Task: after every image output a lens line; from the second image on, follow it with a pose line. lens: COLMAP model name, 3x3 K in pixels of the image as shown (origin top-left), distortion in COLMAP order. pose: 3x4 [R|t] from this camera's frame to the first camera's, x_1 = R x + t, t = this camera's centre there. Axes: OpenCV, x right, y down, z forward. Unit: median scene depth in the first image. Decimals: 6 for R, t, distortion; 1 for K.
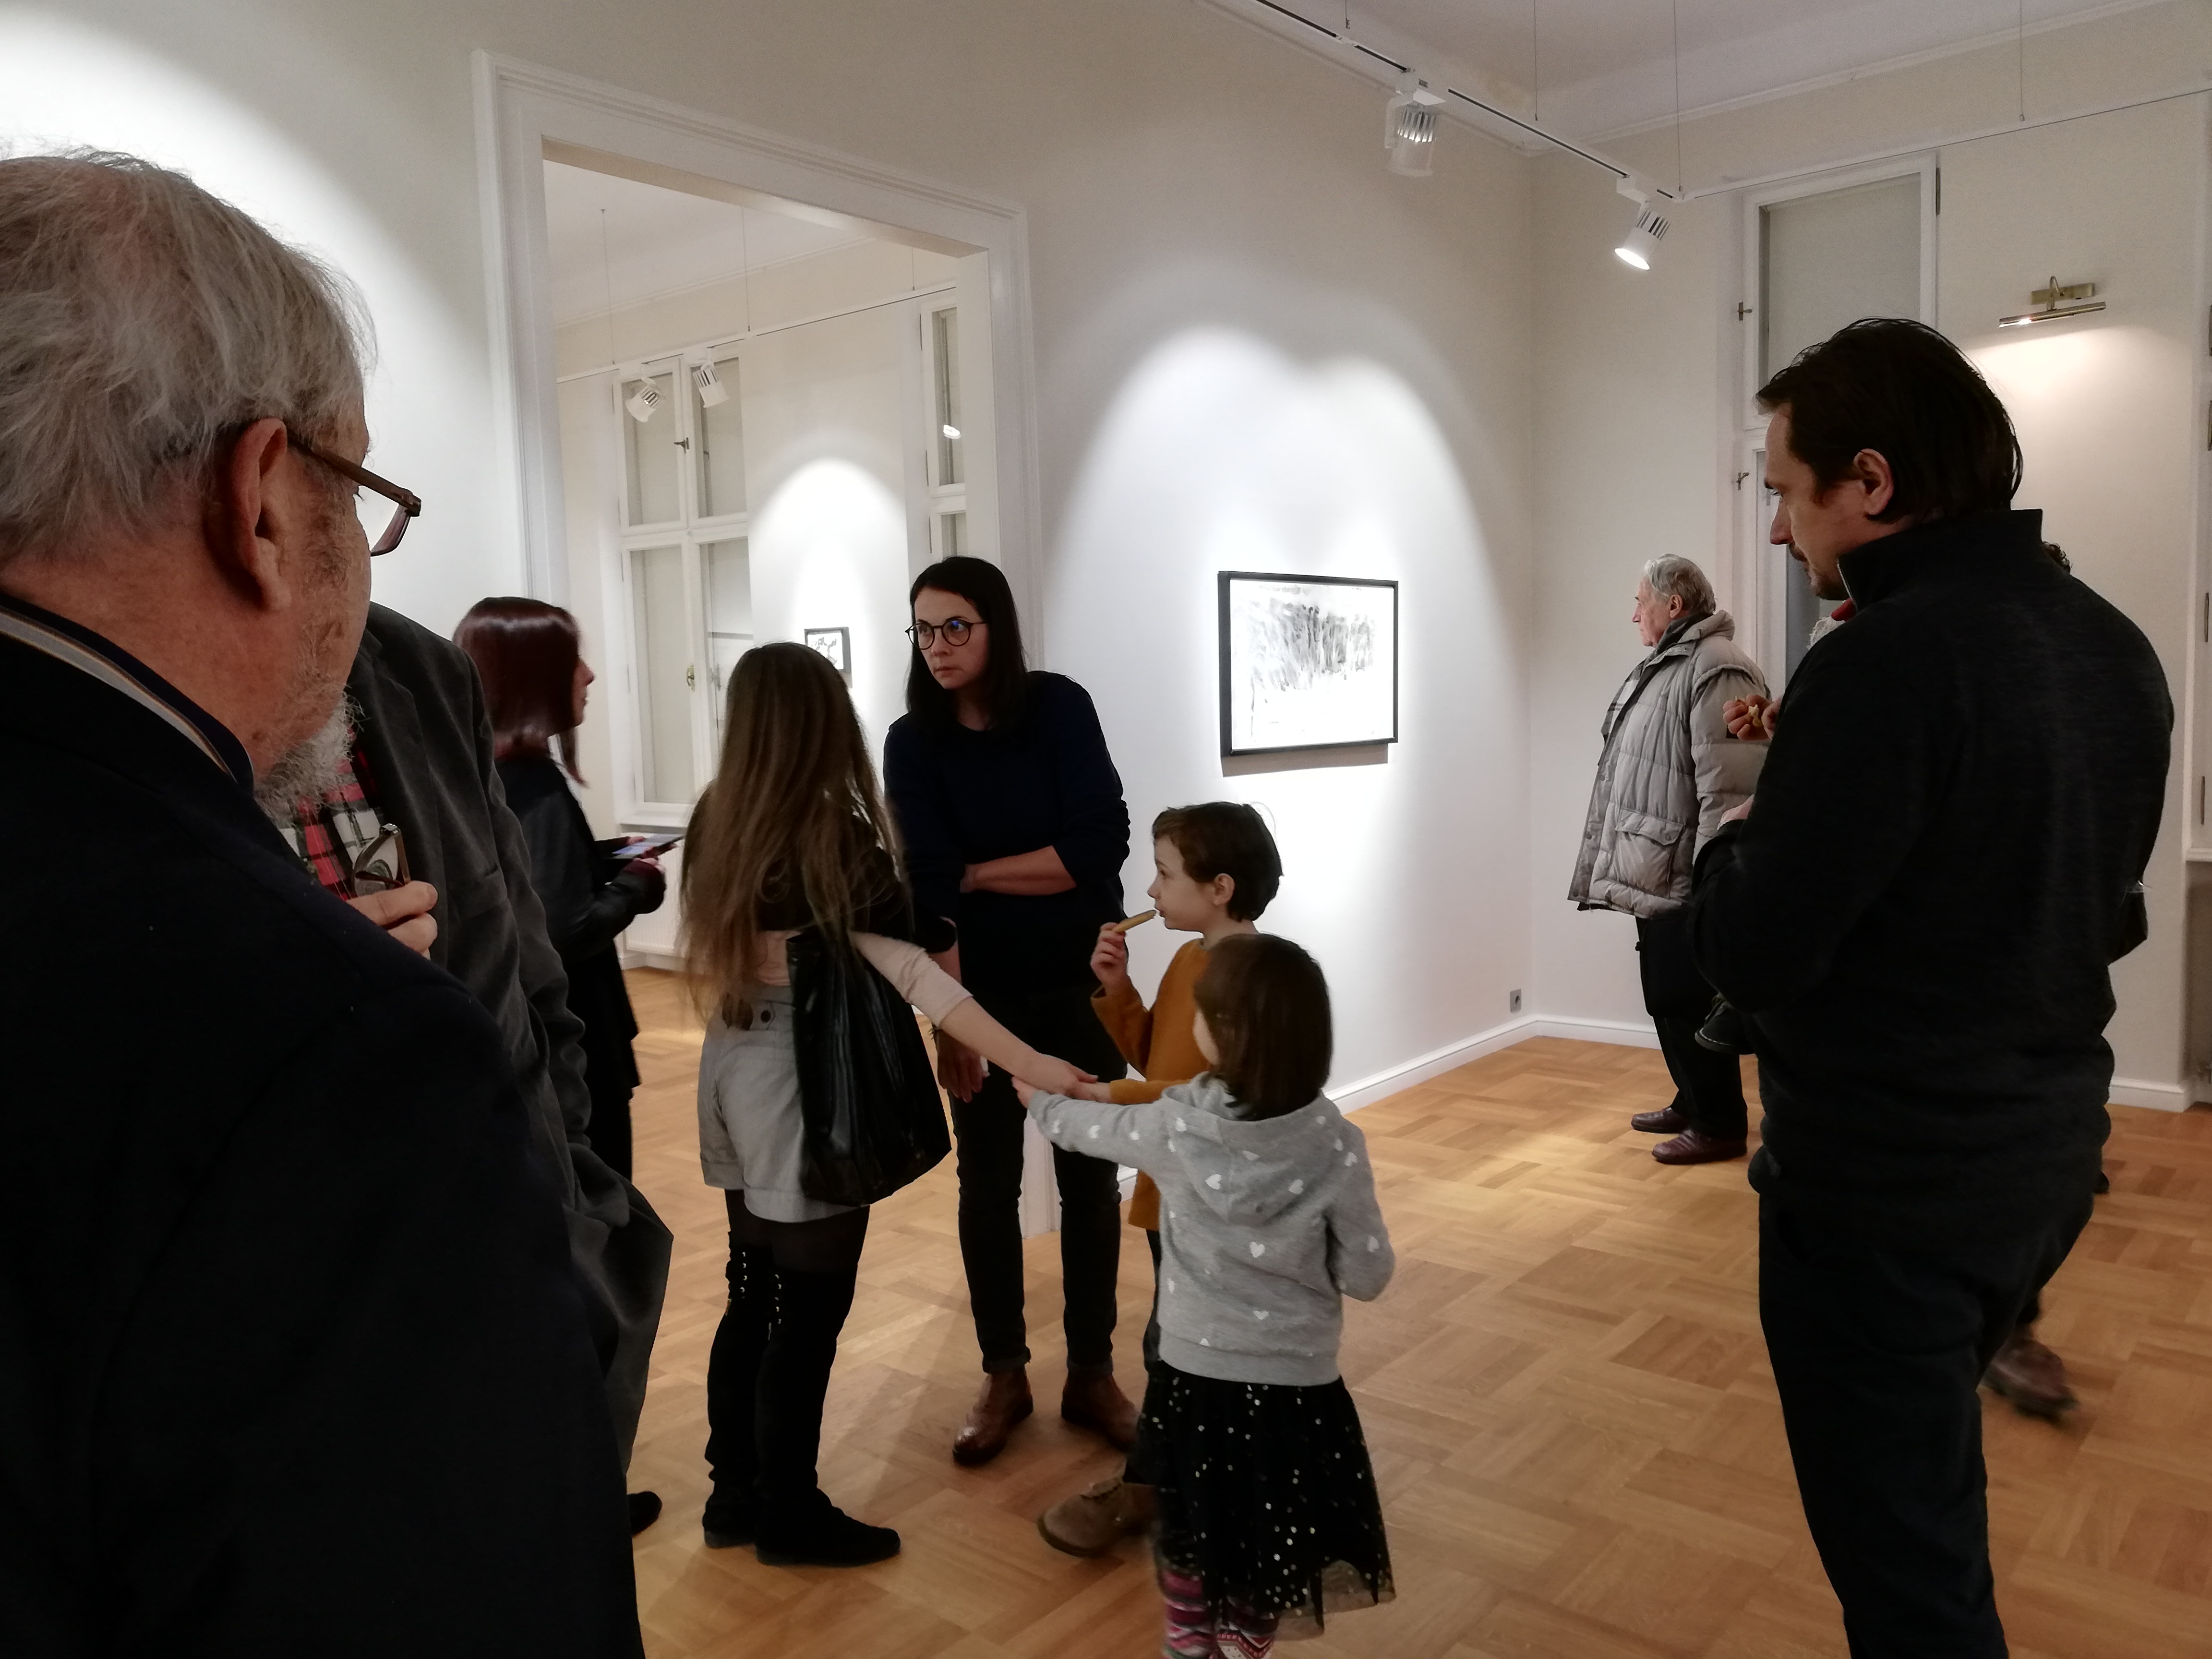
lens RADIAL K [[1668.9, 0, 1097.8], [0, 1668.9, 836.8], [0, 0, 1]] dist [0.049591, -0.067304]
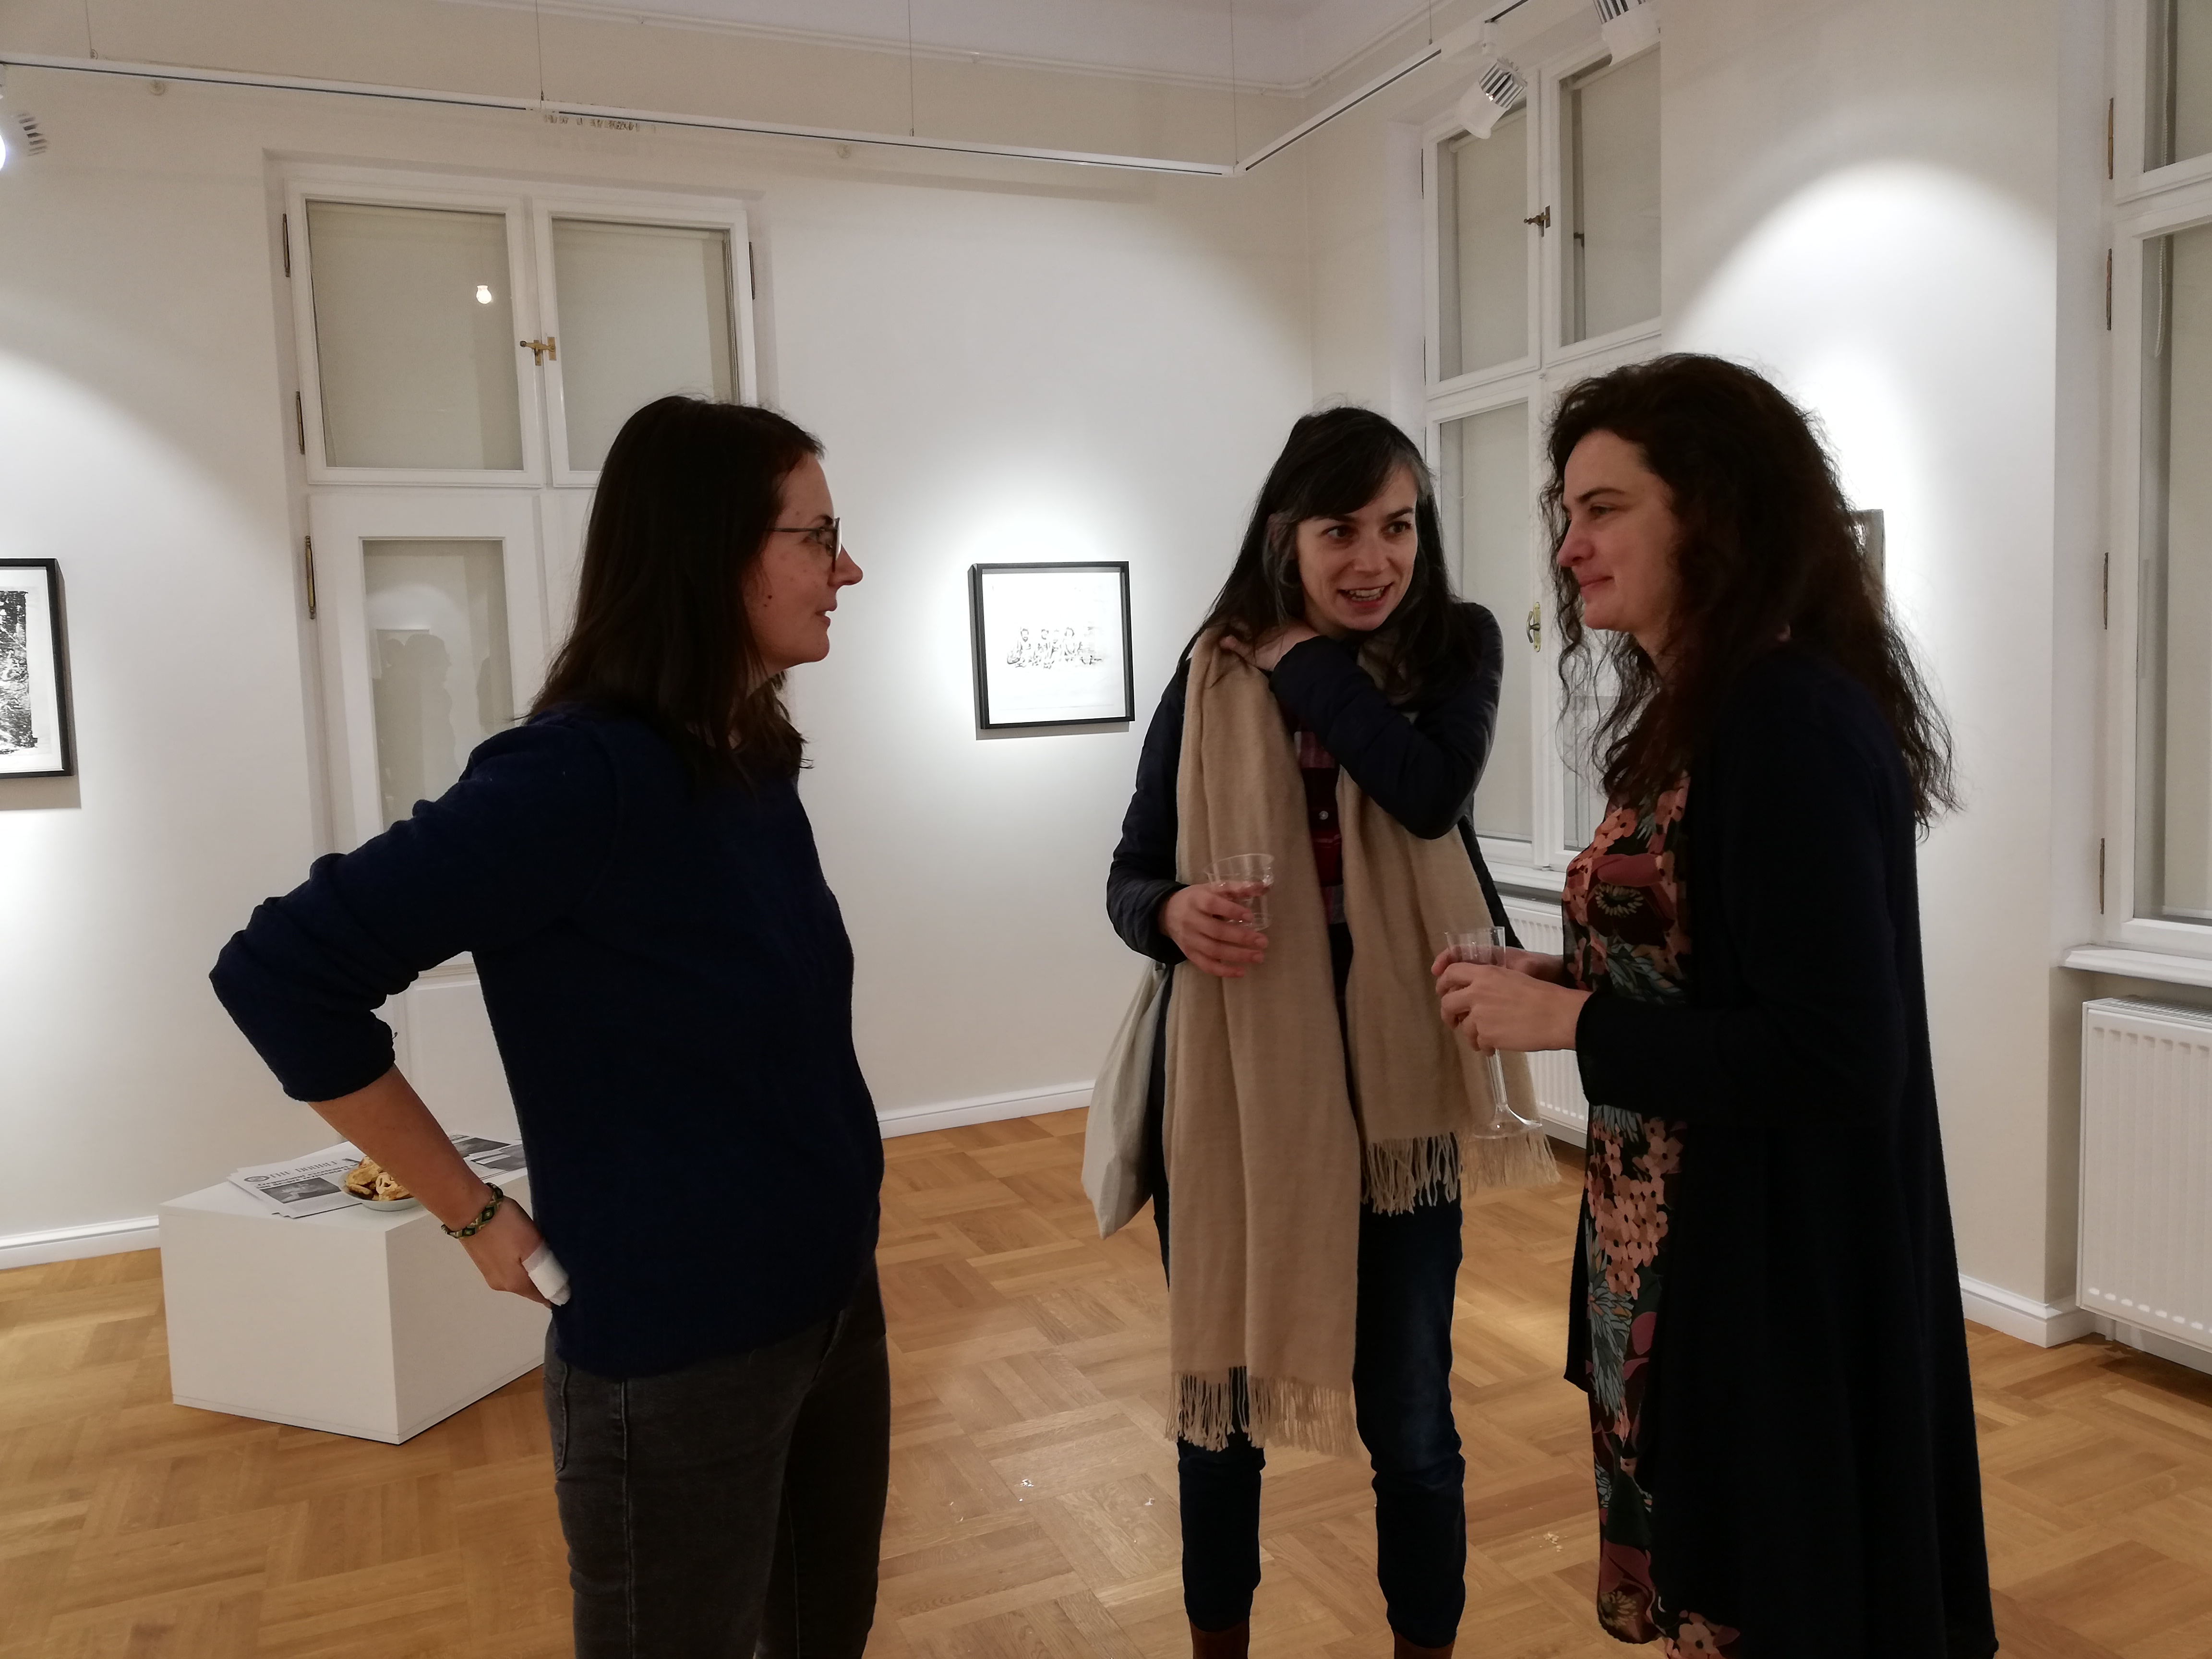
lens RADIAL K [[1668.9, 0, 1091.2], [0, 1668.9, 825.1], [0, 0, 1]] dist [0.049591, -0.067304]
pose [[0.895353, 0.034390, -0.444027, -0.191284], [-0.032093, 0.999404, 0.012691, -0.045450], [0.444199, 0.002887, 0.895924, 0.652059]]
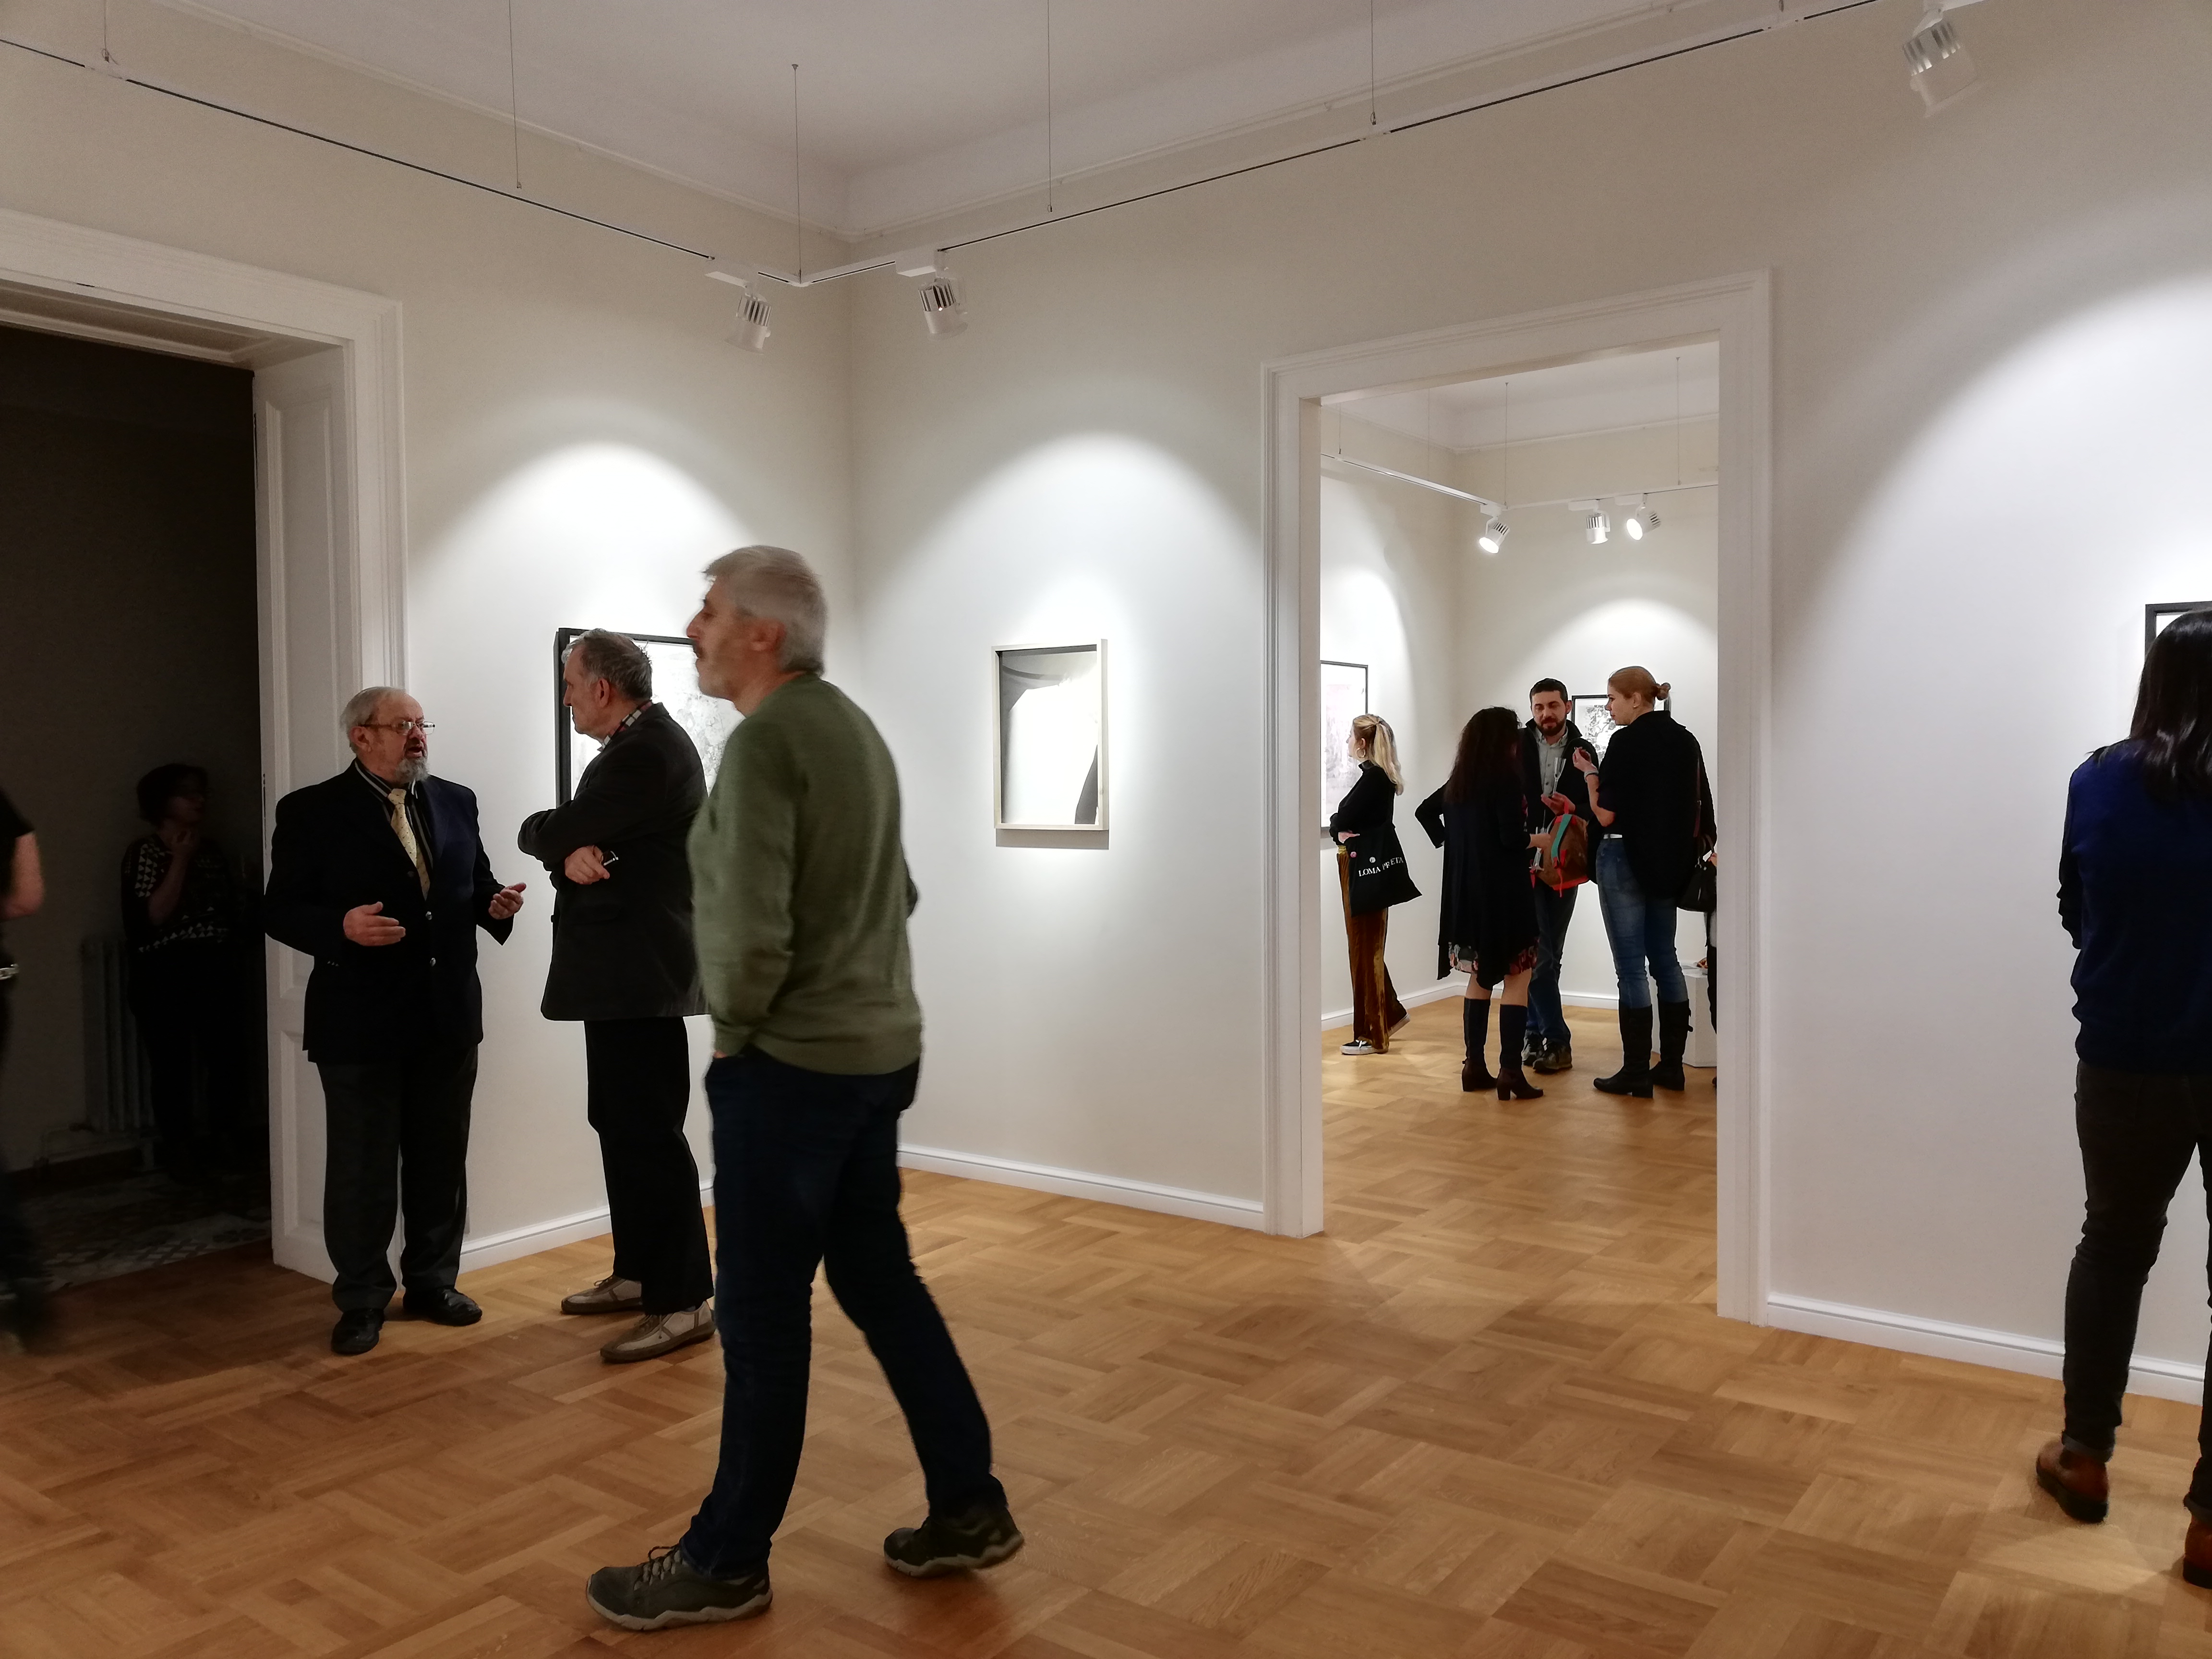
lens RADIAL K [[1668.9, 0, 1106.9], [0, 1668.9, 811.8], [0, 0, 1]] dist [0.049591, -0.067304]
pose [[0.065536, 0.056183, -0.996267, 0.736290], [-0.082701, 0.995285, 0.050687, -0.061445], [0.994417, 0.079071, 0.069873, 0.449290]]
